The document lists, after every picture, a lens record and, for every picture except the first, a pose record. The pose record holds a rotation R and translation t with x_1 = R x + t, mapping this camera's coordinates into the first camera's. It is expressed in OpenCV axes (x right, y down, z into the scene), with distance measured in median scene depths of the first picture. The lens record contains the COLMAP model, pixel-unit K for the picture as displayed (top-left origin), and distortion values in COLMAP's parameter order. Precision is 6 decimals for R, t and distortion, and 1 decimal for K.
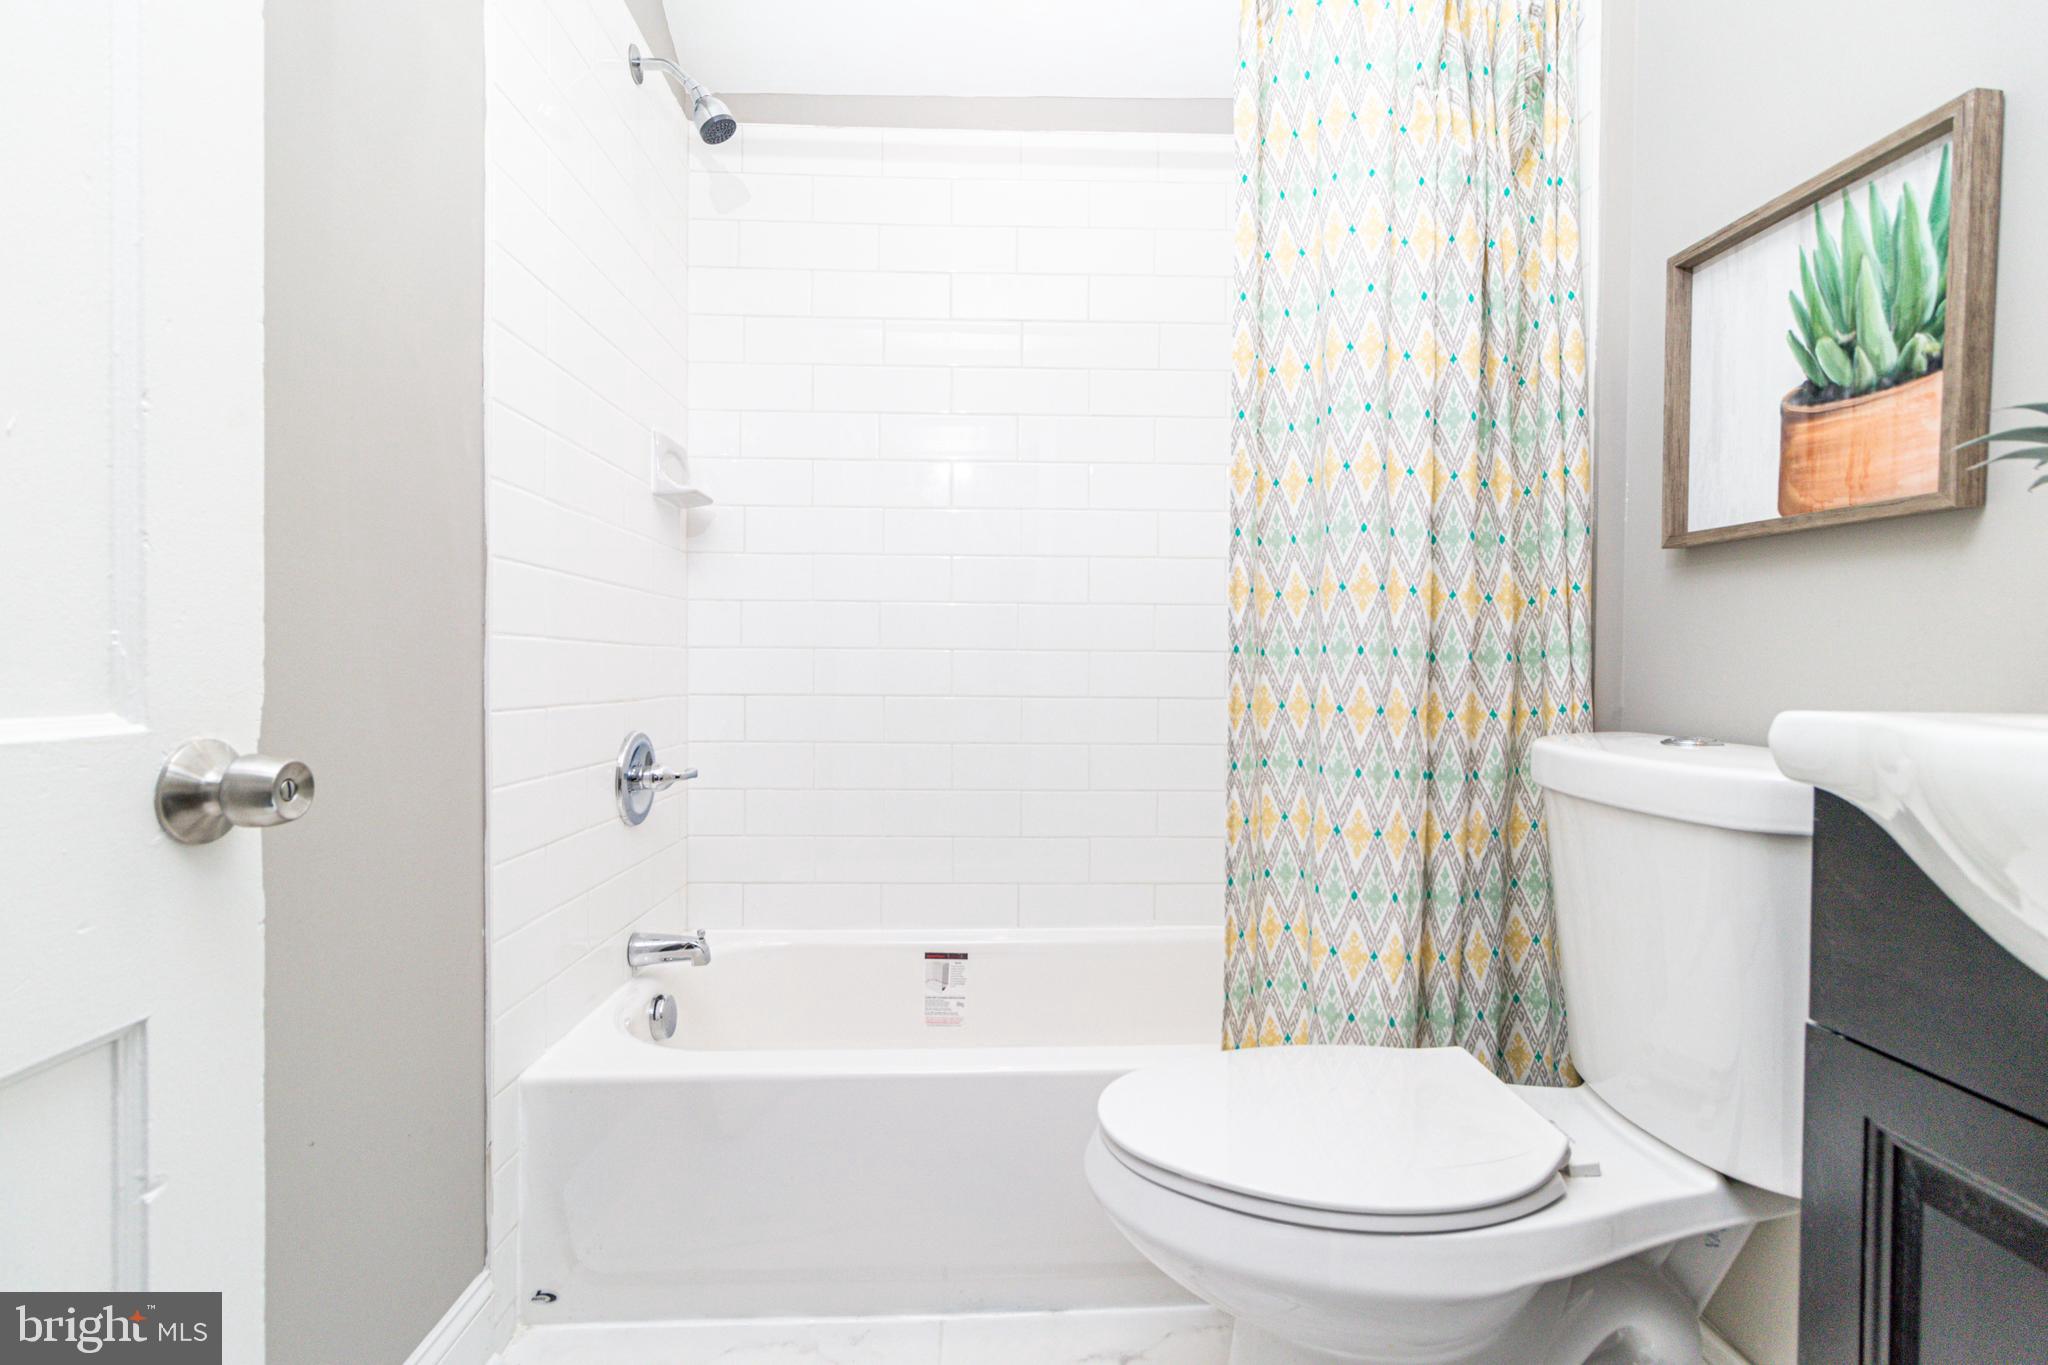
lens RADIAL K [[938.6, 0, 1030.3], [0, 938.6, 690.1], [0, 0, 1]] dist [0.014448, -0.010596]
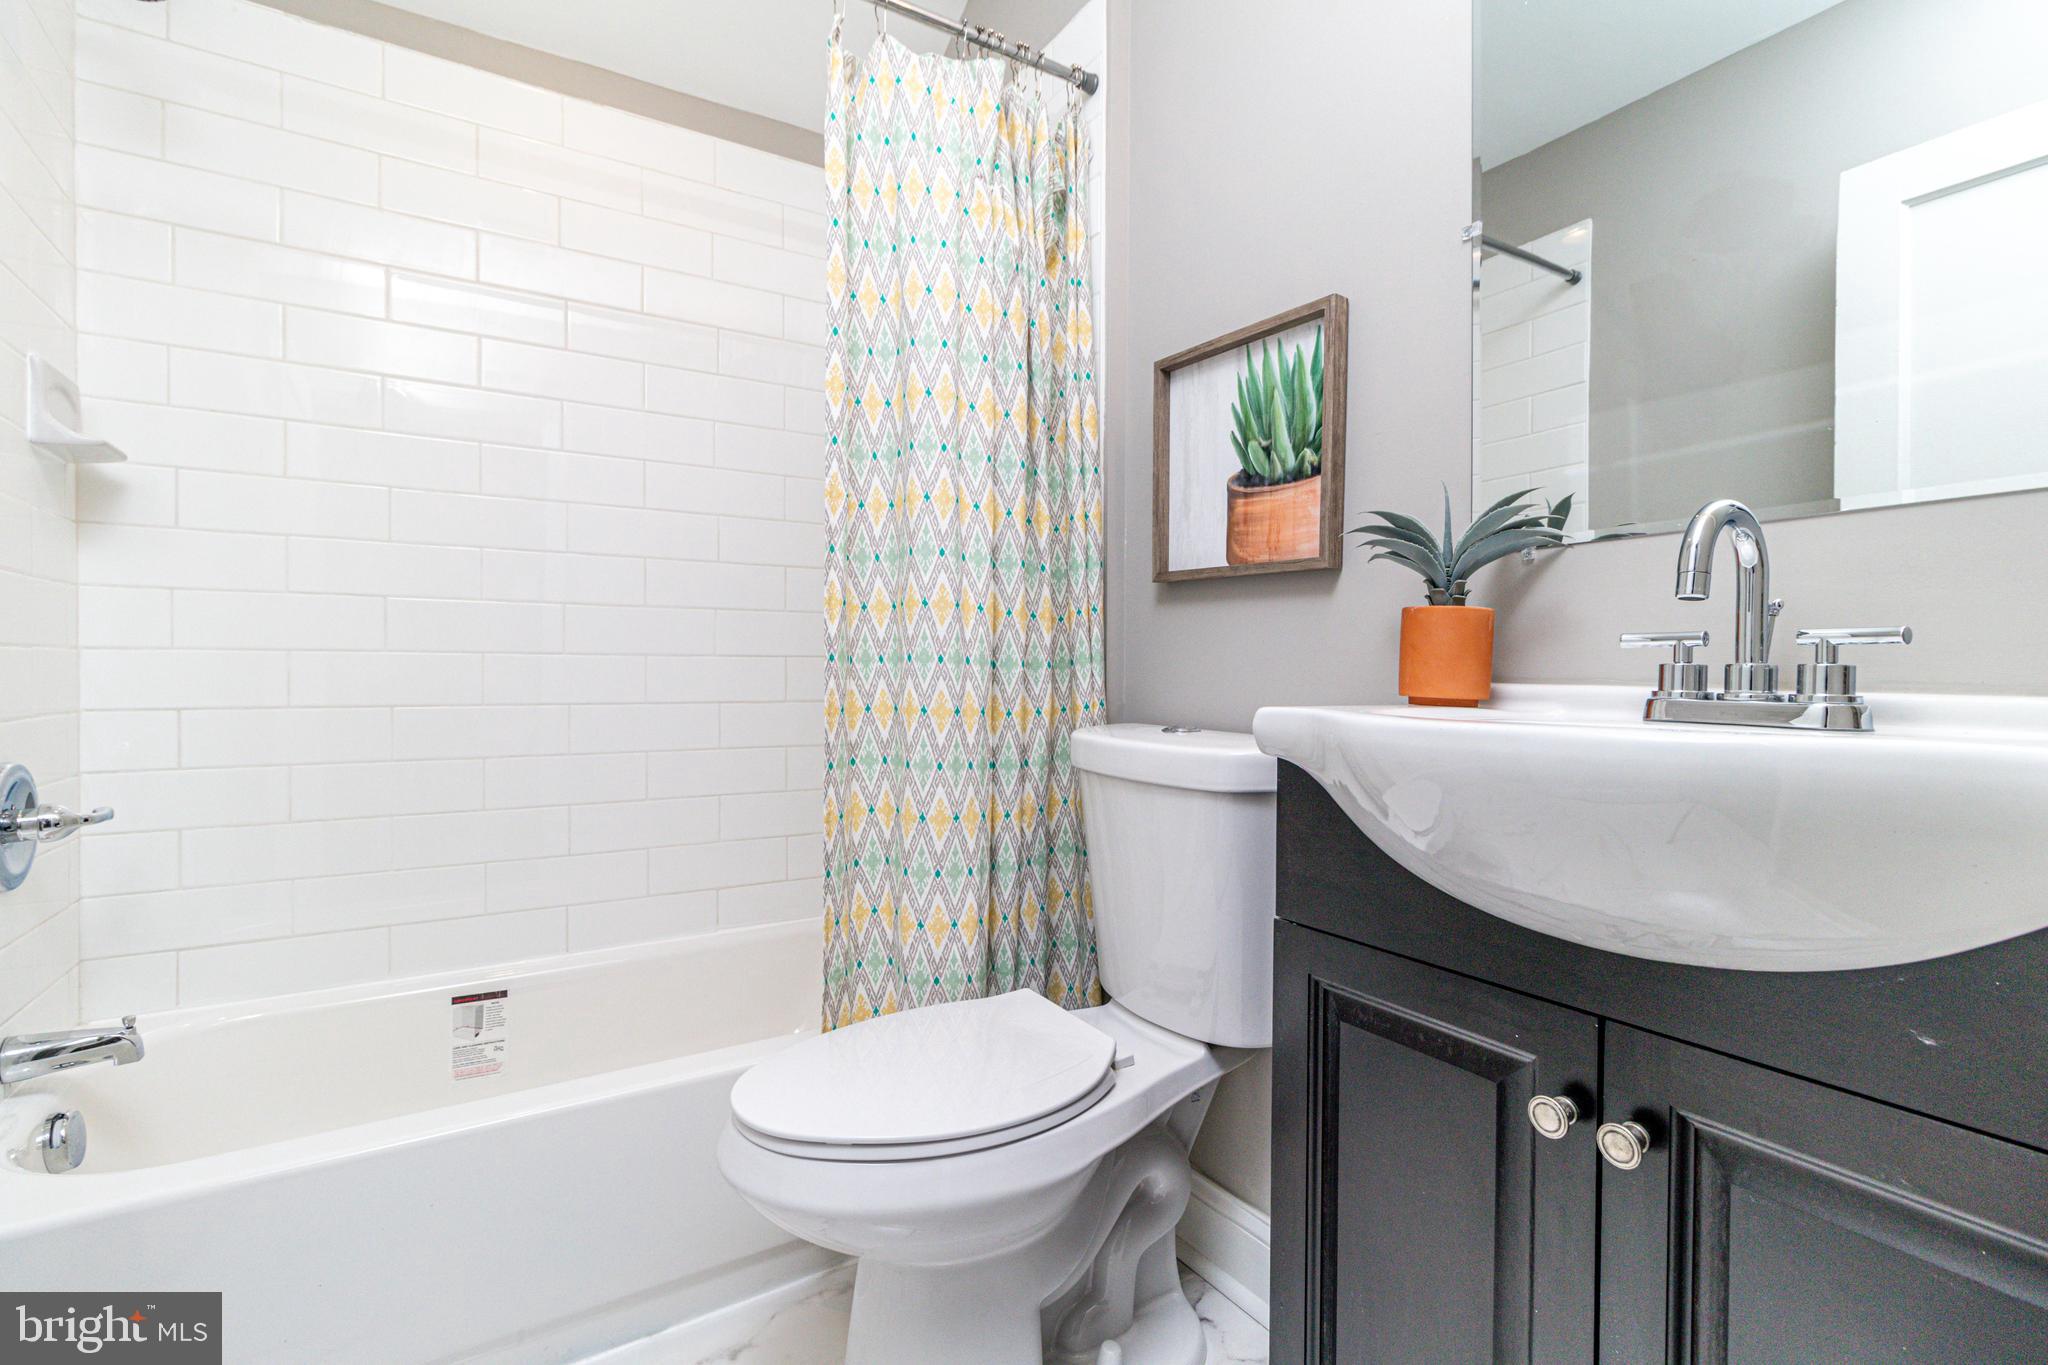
lens RADIAL K [[938.6, 0, 1024.3], [0, 938.6, 688.8], [0, 0, 1]] dist [0.014448, -0.010596]
pose [[0.869918, -0.012897, 0.493029, -0.123181], [0.012785, 0.999912, 0.003598, -0.008698], [-0.493031, 0.003173, 0.870006, -0.044877]]
